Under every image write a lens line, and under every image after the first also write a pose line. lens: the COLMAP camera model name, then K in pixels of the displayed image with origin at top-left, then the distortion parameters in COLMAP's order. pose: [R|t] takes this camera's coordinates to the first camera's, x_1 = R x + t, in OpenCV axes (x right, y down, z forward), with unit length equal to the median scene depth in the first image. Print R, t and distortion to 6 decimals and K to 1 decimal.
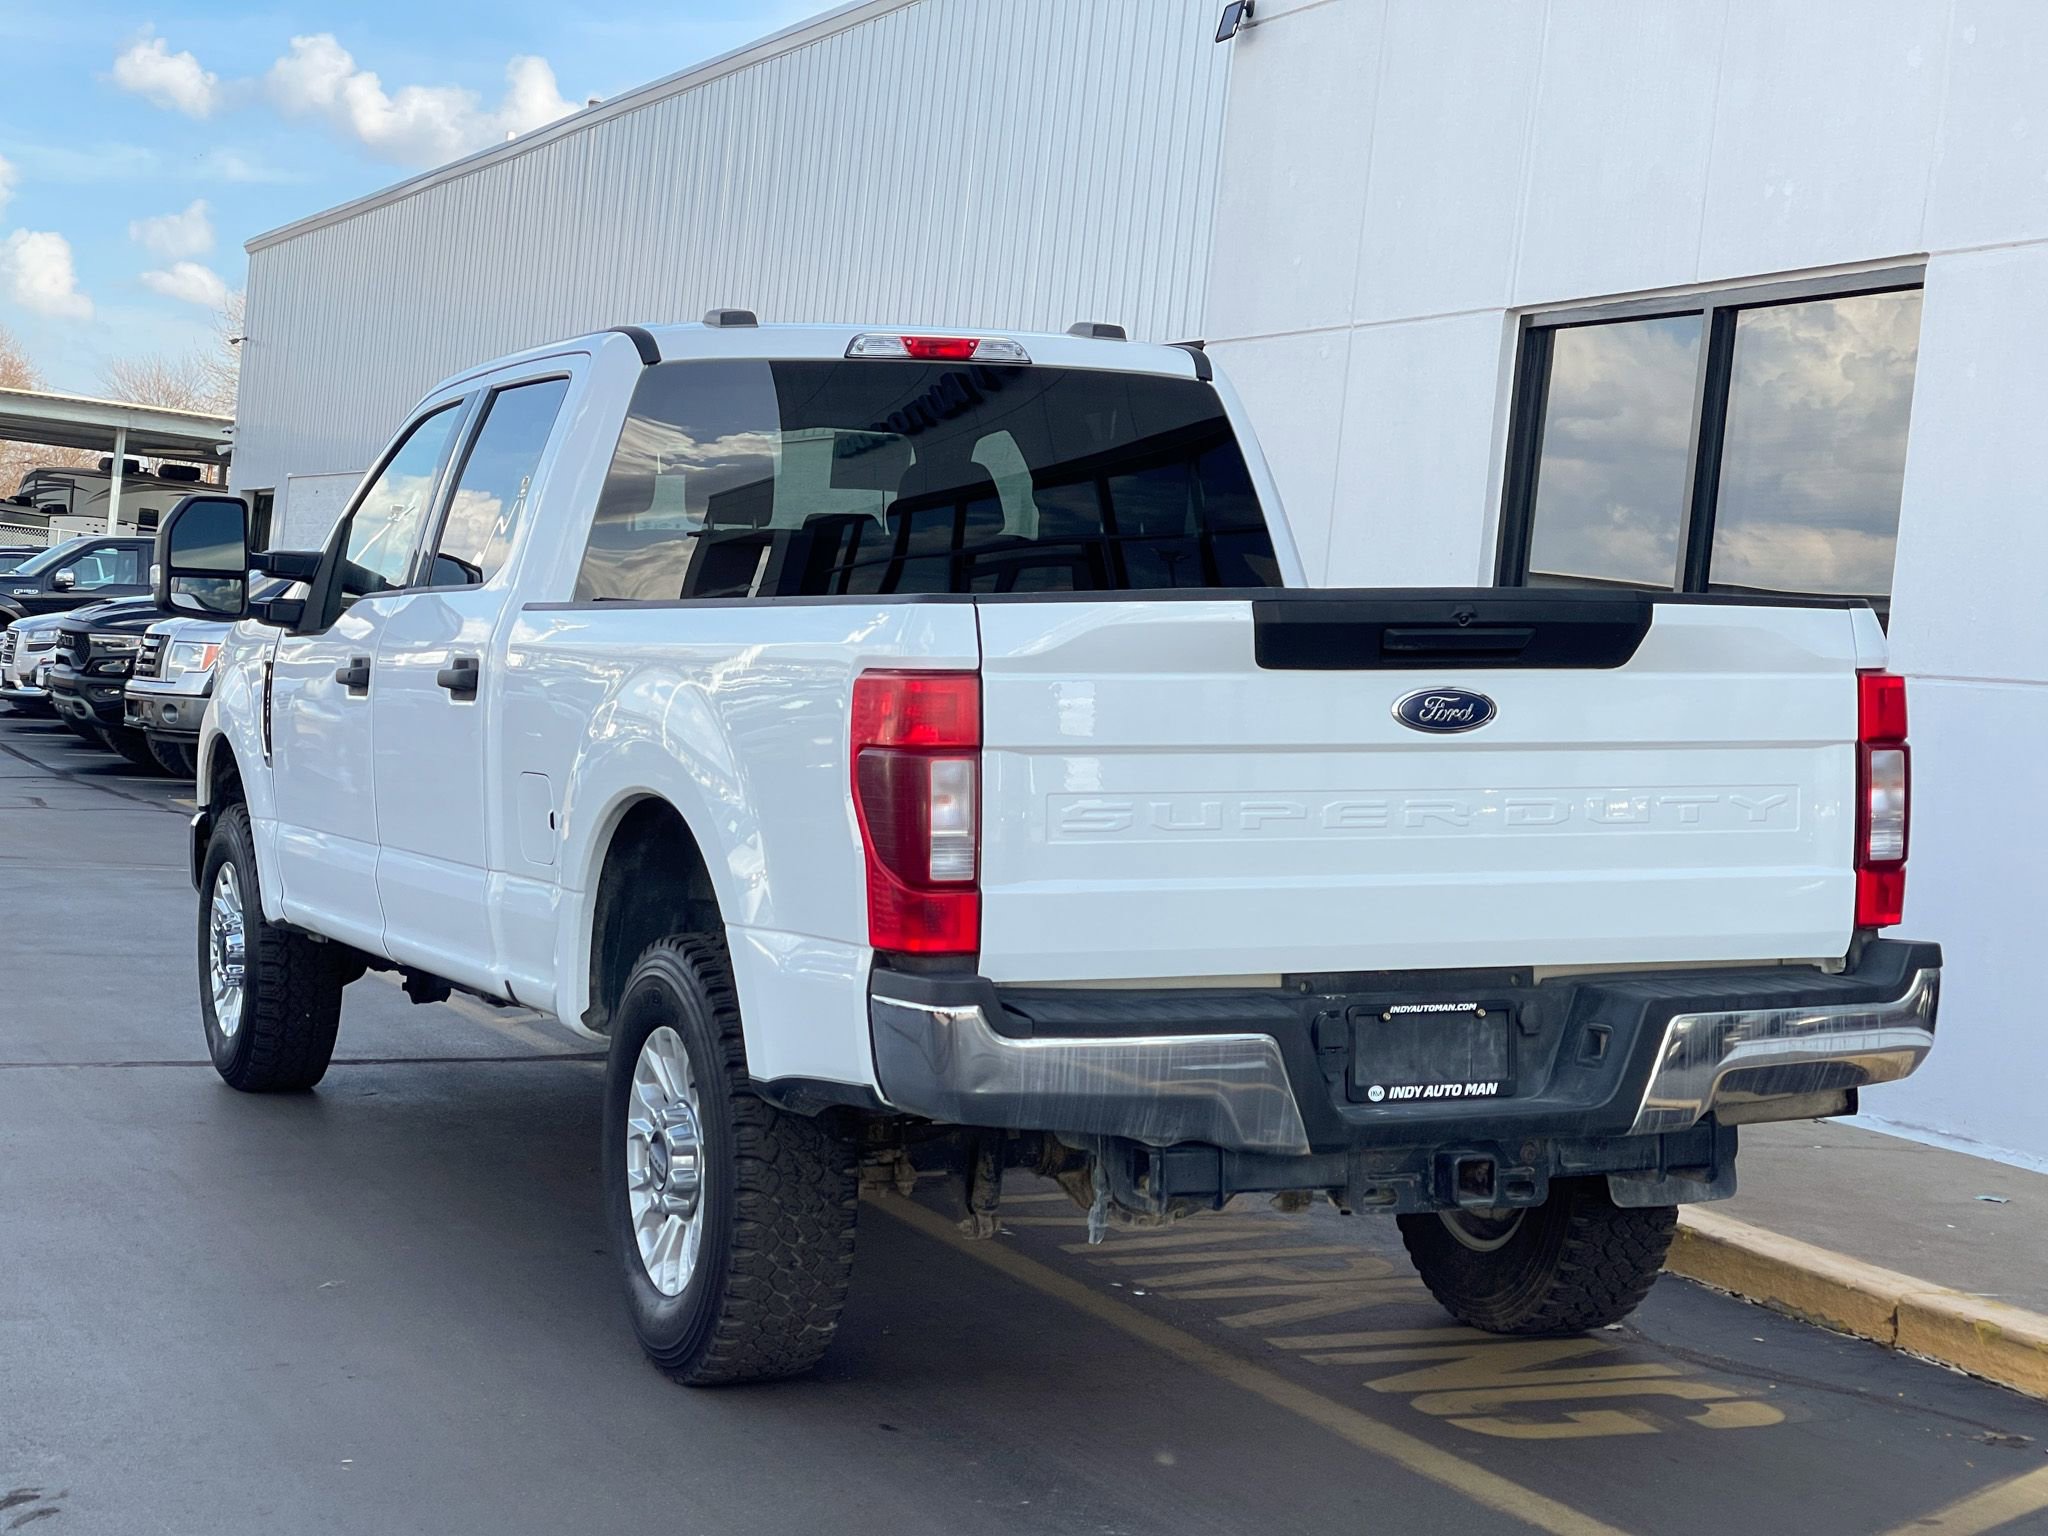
lens RADIAL K [[3756.7, 0, 1008.6], [0, 3756.7, 758.2], [0, 0, 1]] dist [0.226654, 0.000000]
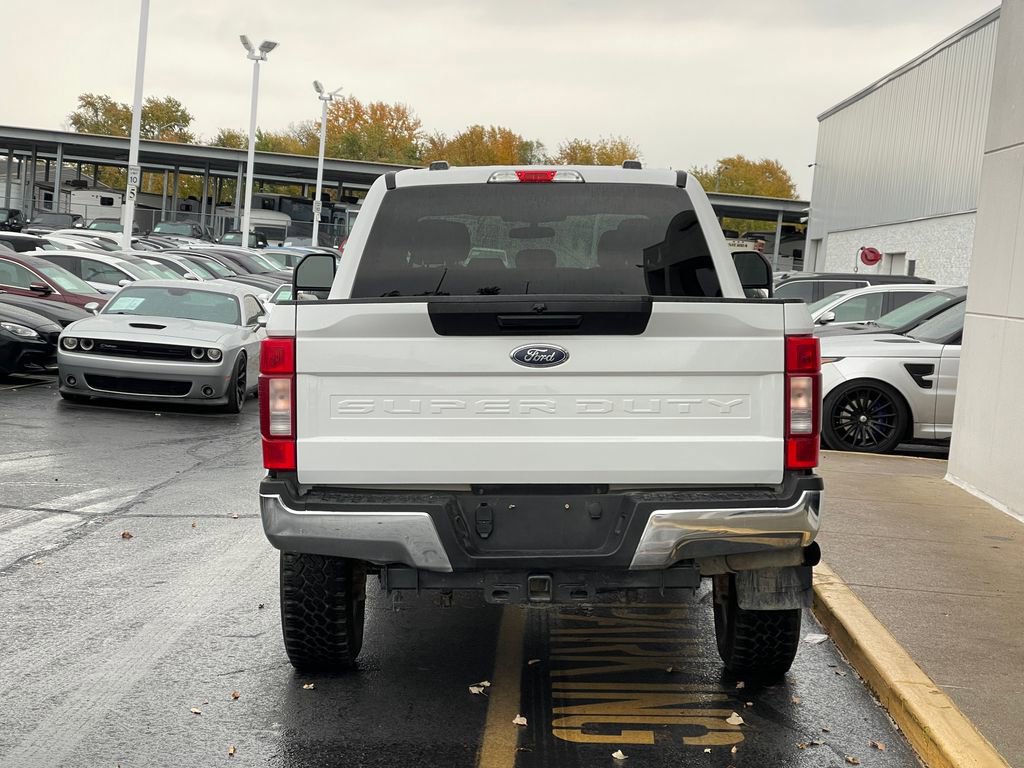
lens RADIAL K [[1878.4, 0, 515.3], [0, 1878.4, 394.2], [0, 0, 1]] dist [0.226654, 0.000000]
pose [[0.920624, 0.011347, -0.390286, 0.492339], [-0.006487, 0.999884, 0.013767, -0.005859], [0.390397, -0.010142, 0.920591, 0.067214]]
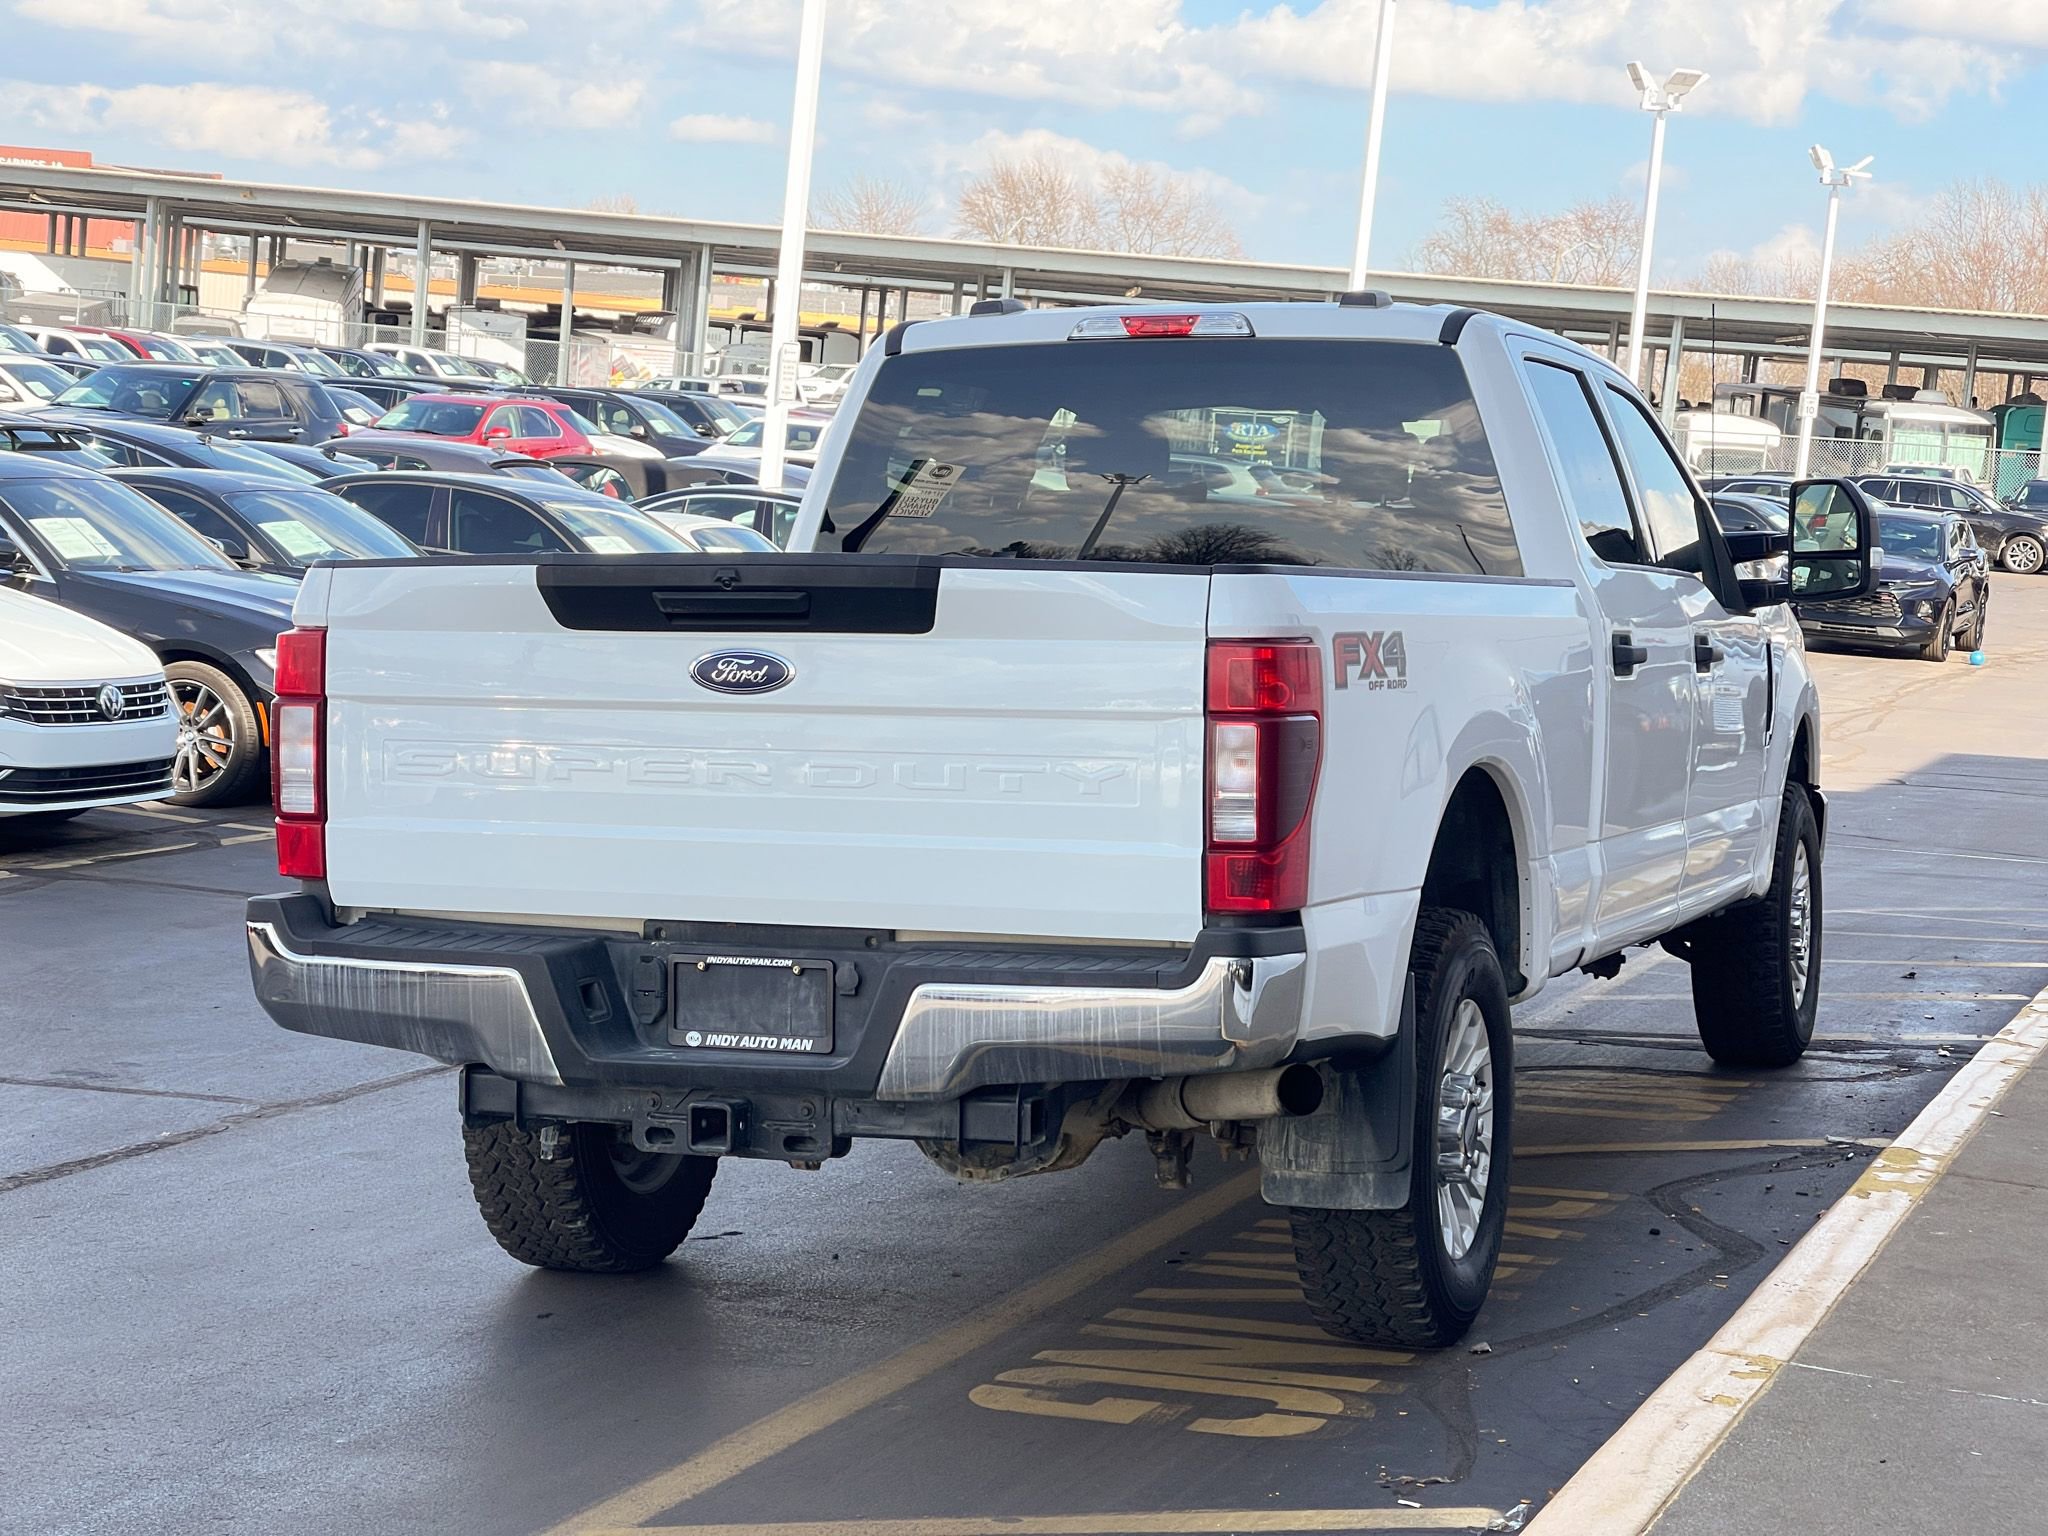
lens RADIAL K [[3756.7, 0, 984.8], [0, 3756.7, 764.0], [0, 0, 1]] dist [0.226654, 0.000000]
pose [[0.734796, 0.030979, -0.677580, 0.853659], [-0.029225, 0.999475, 0.014004, -0.003894], [0.677658, 0.009512, 0.735316, 0.286731]]
